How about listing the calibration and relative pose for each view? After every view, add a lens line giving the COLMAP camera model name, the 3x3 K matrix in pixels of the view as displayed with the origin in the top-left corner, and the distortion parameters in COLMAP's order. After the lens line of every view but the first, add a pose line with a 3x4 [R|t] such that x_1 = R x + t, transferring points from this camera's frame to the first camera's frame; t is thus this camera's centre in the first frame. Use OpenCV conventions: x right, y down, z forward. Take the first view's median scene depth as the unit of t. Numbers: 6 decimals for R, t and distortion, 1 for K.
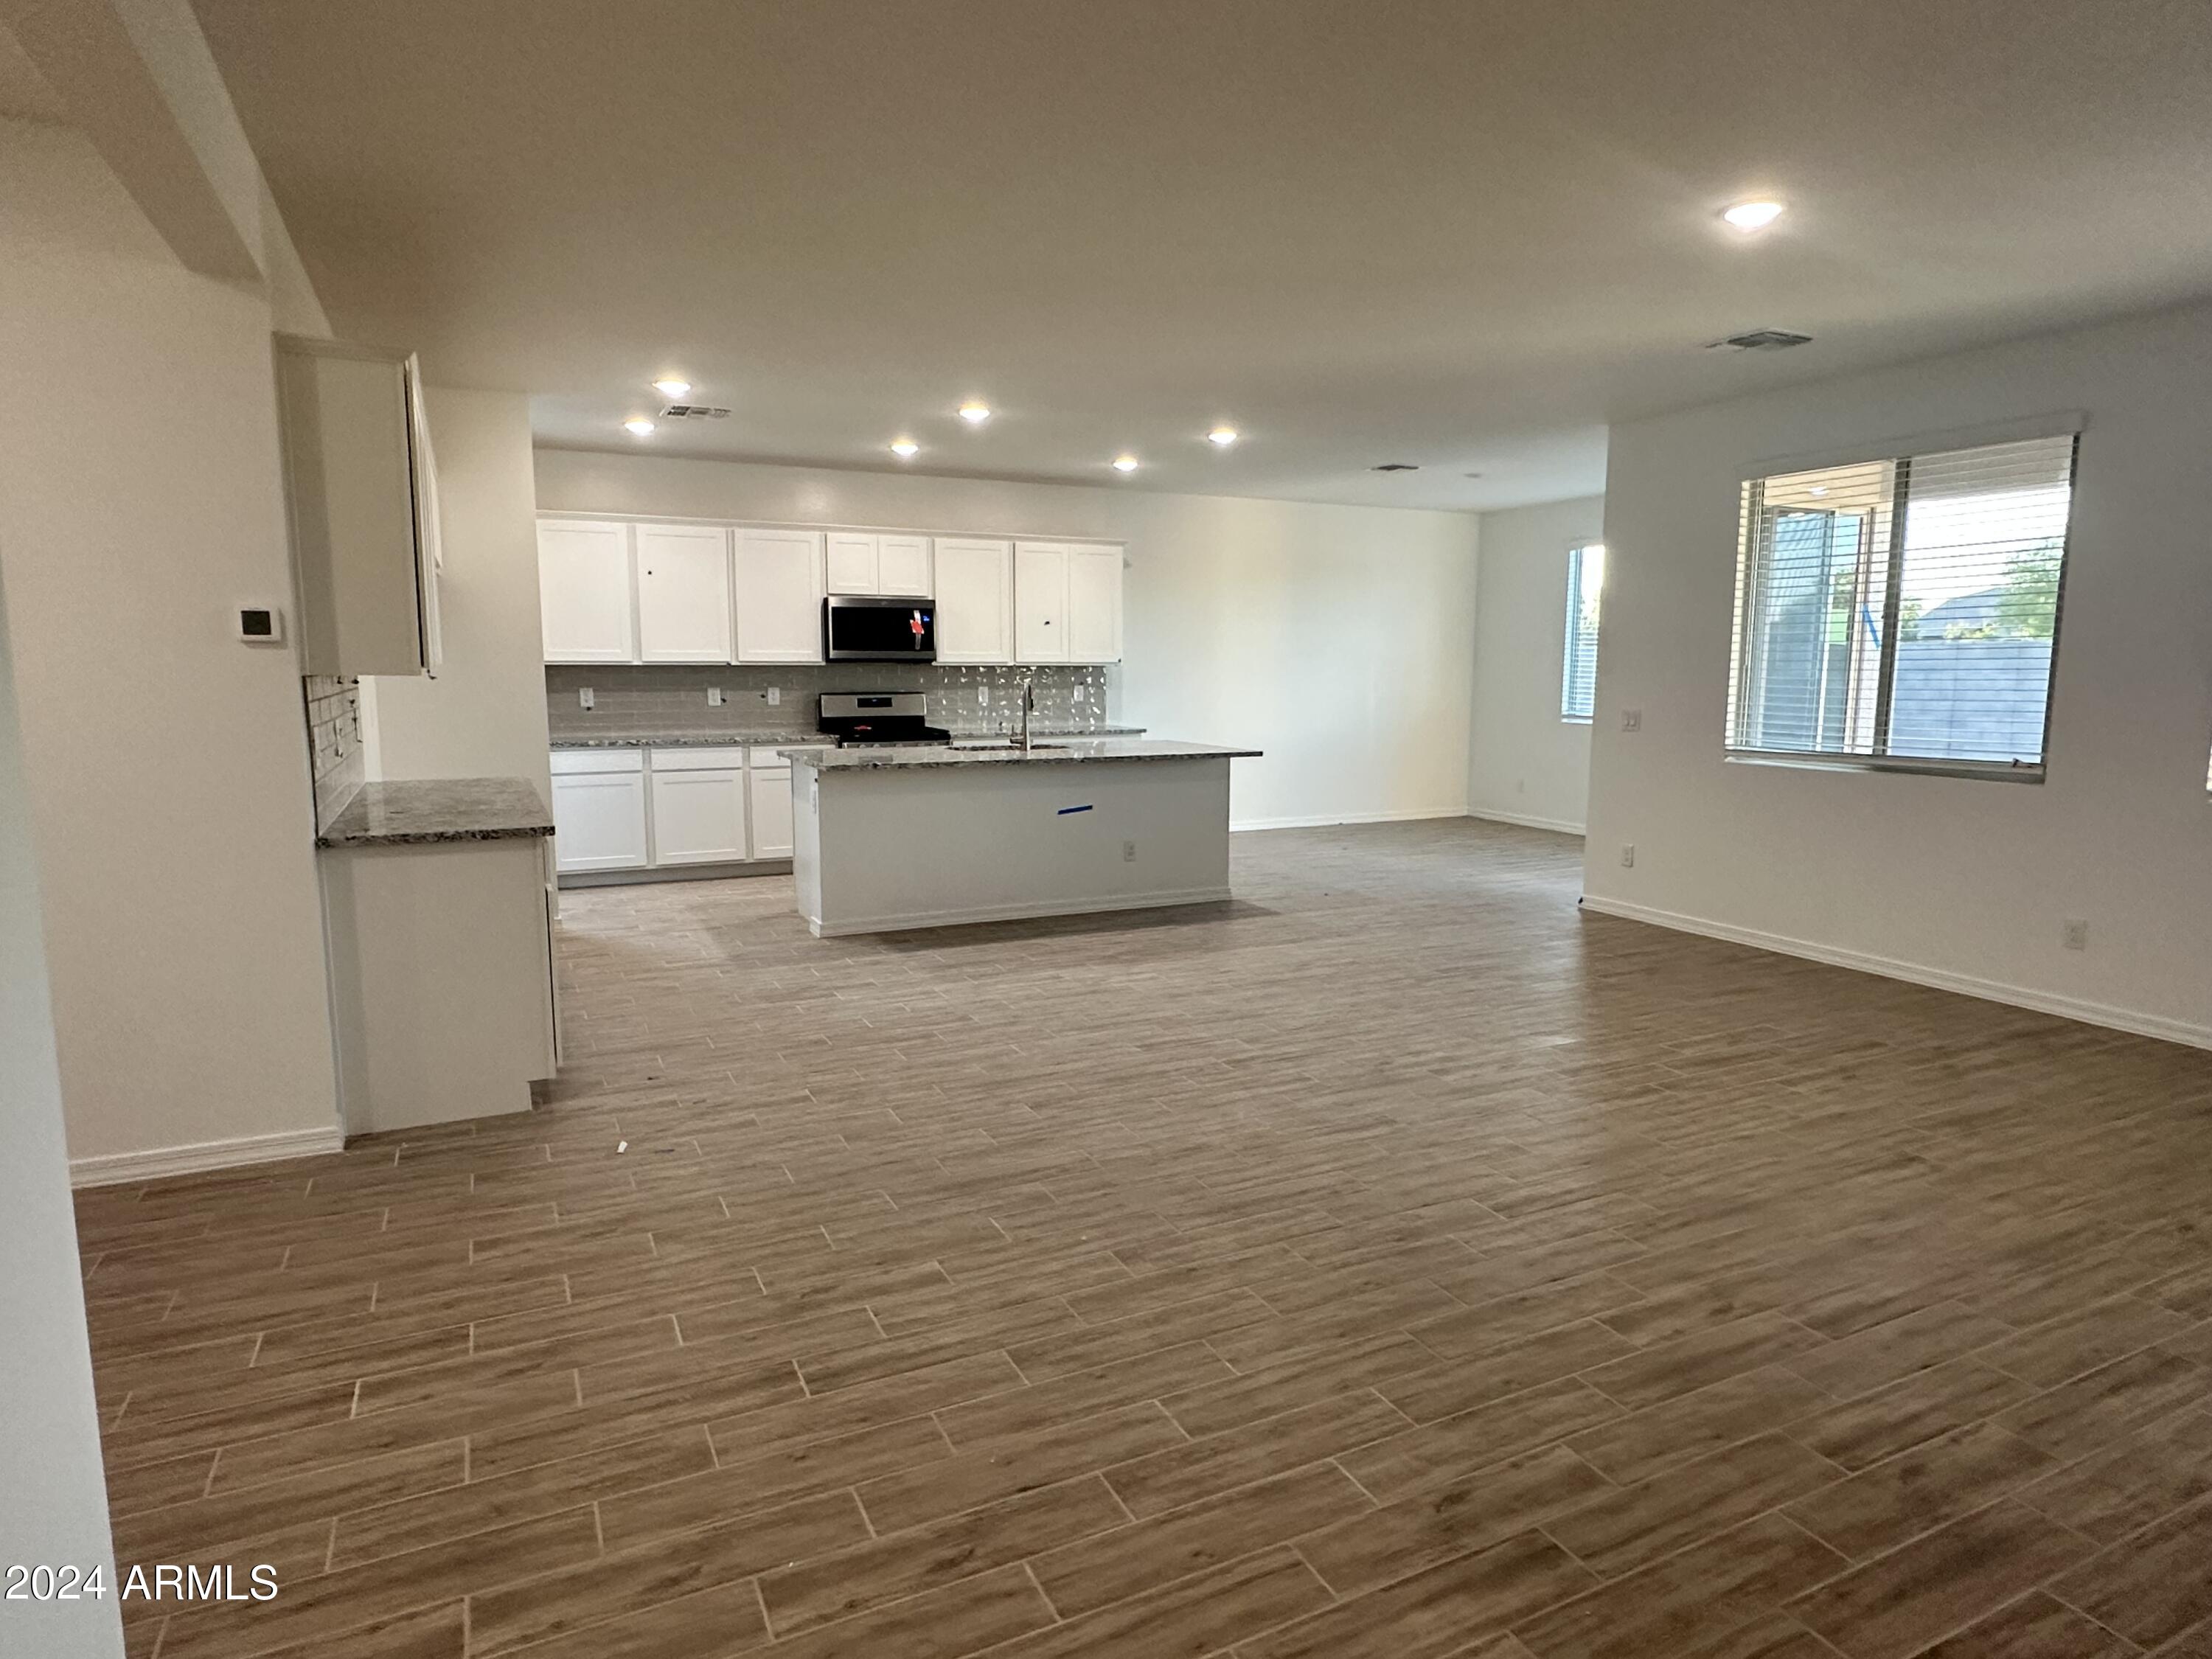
lens RADIAL K [[1260.5, 0, 1106.8], [0, 1260.5, 830.3], [0, 0, 1]] dist [-0.000252, 0.000658]
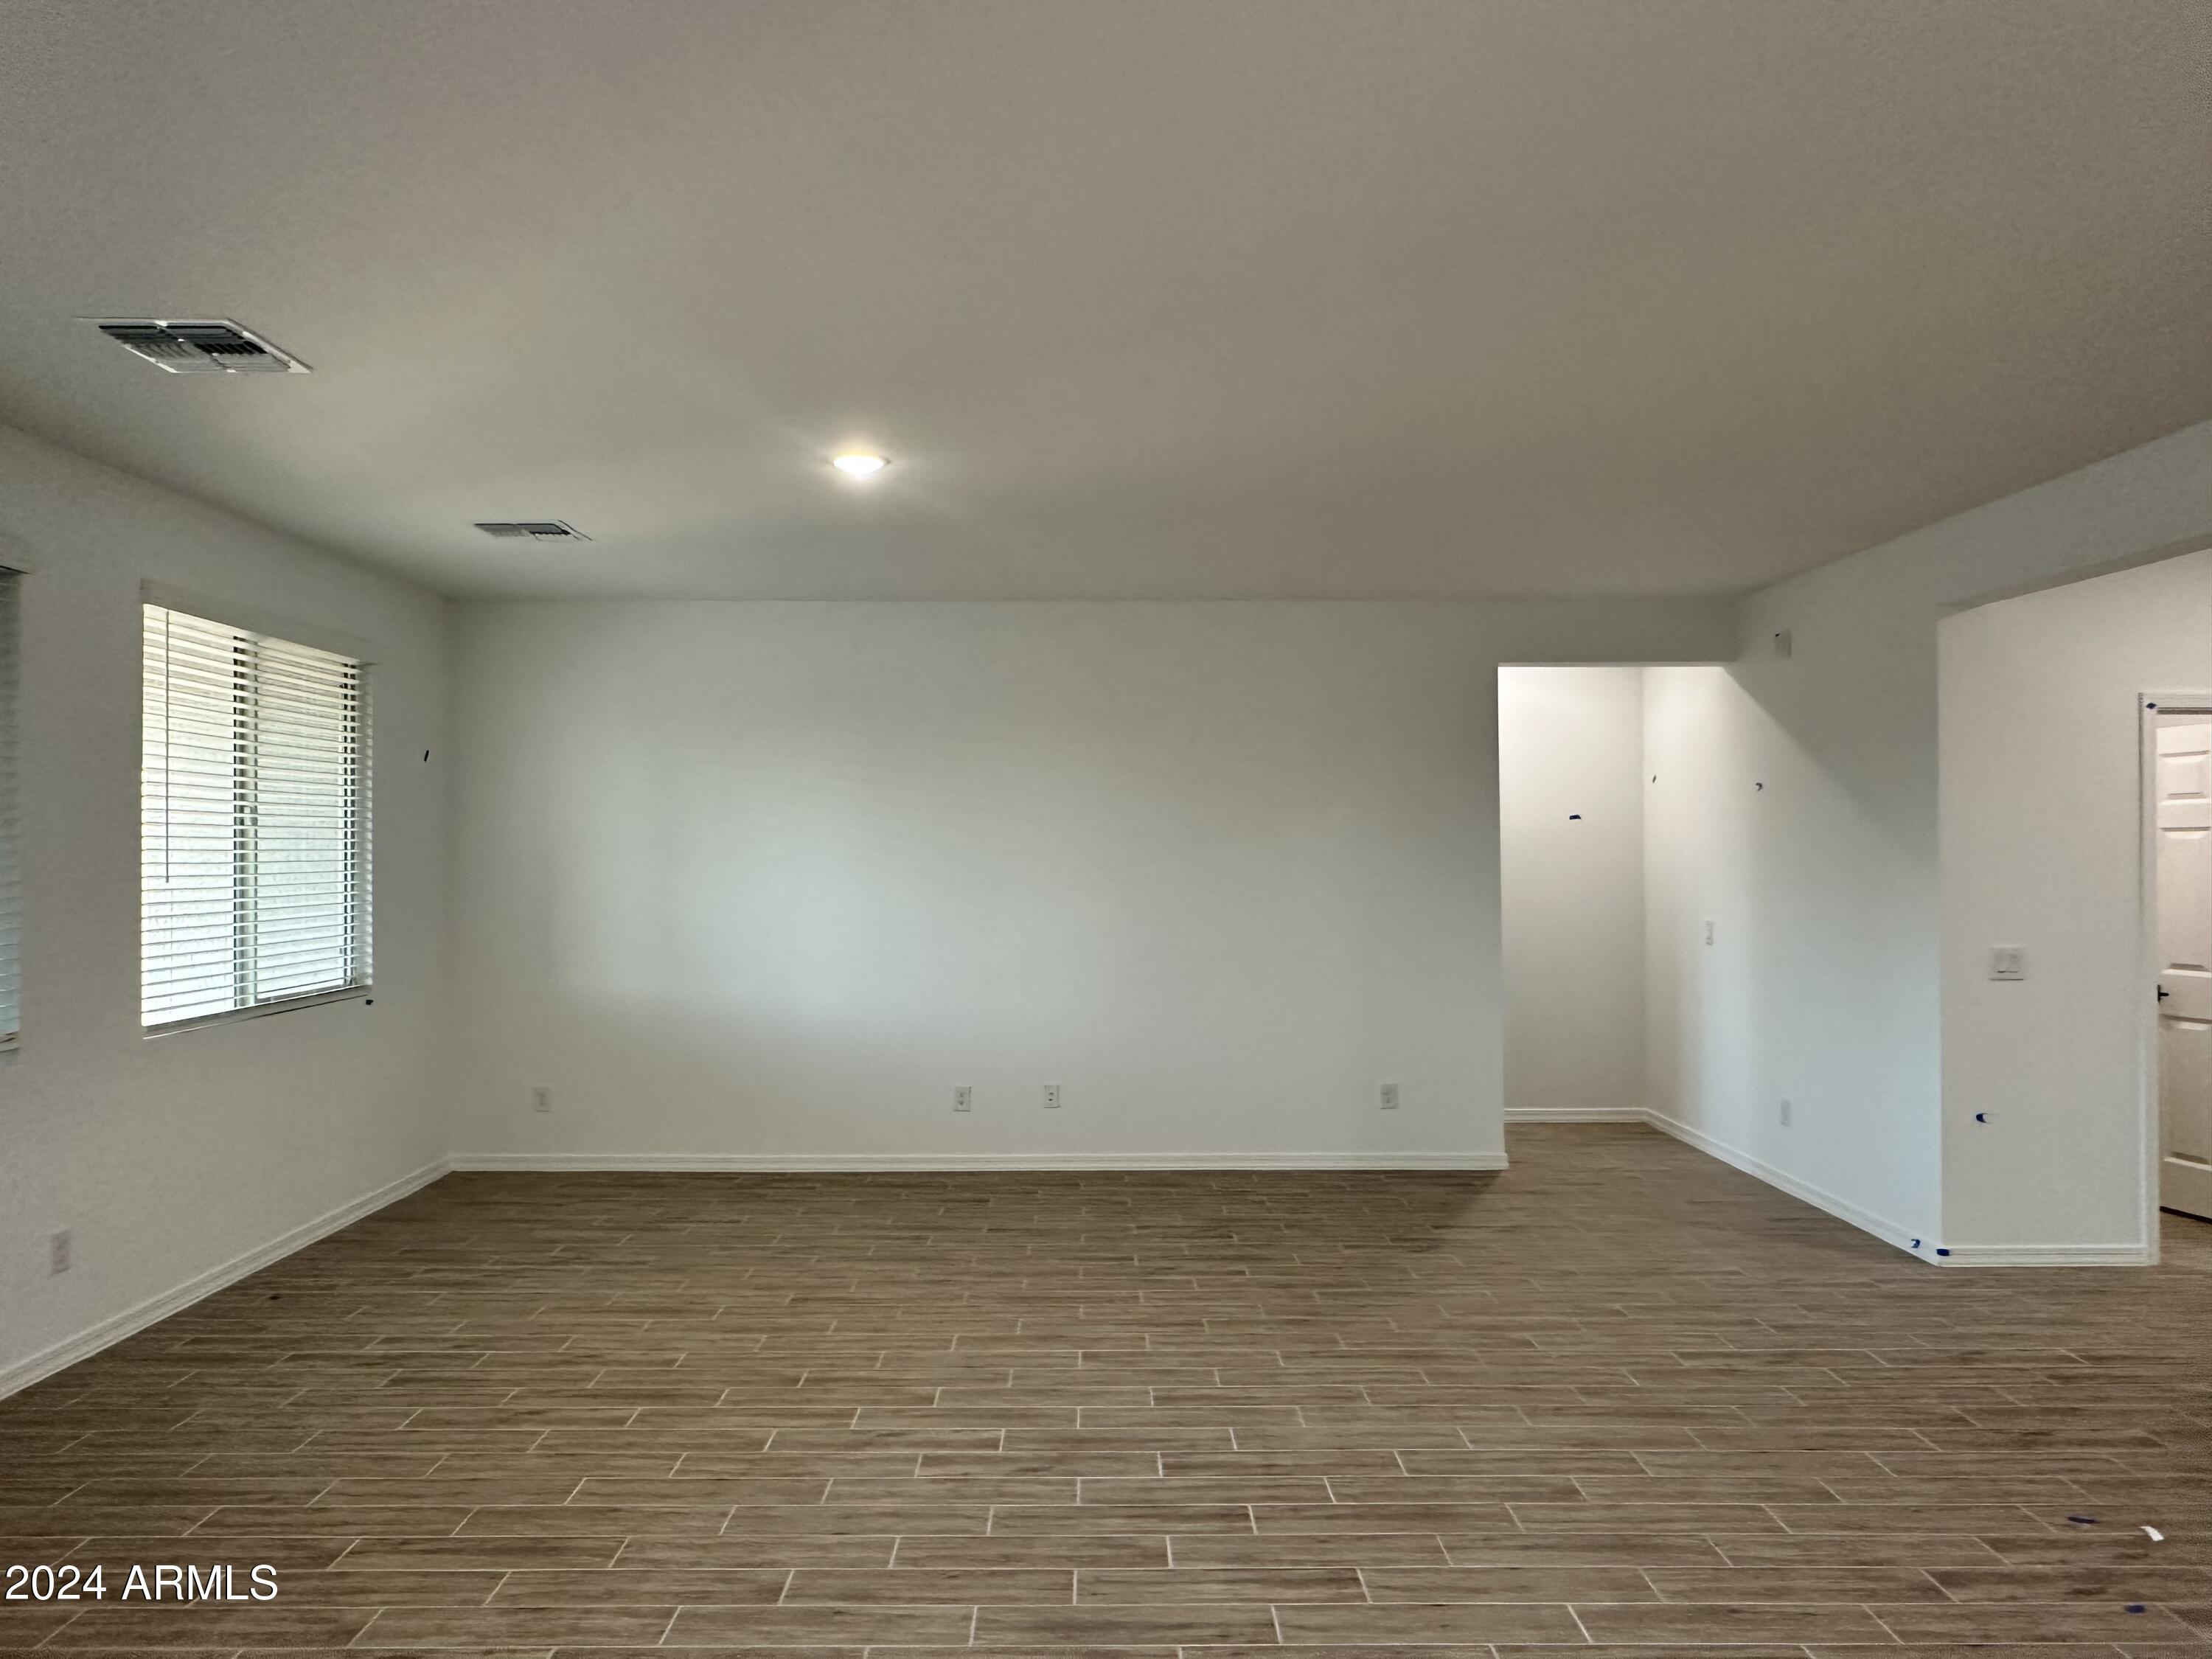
lens RADIAL K [[1443.8, 0, 1112.0], [0, 1443.8, 832.7], [0, 0, 1]] dist [-0.002994, -0.000522]
pose [[-0.902144, 0.000968, 0.431433, -0.217386], [0.054199, 0.992330, 0.111106, -0.333127], [-0.428016, 0.123616, -0.895277, 2.232080]]
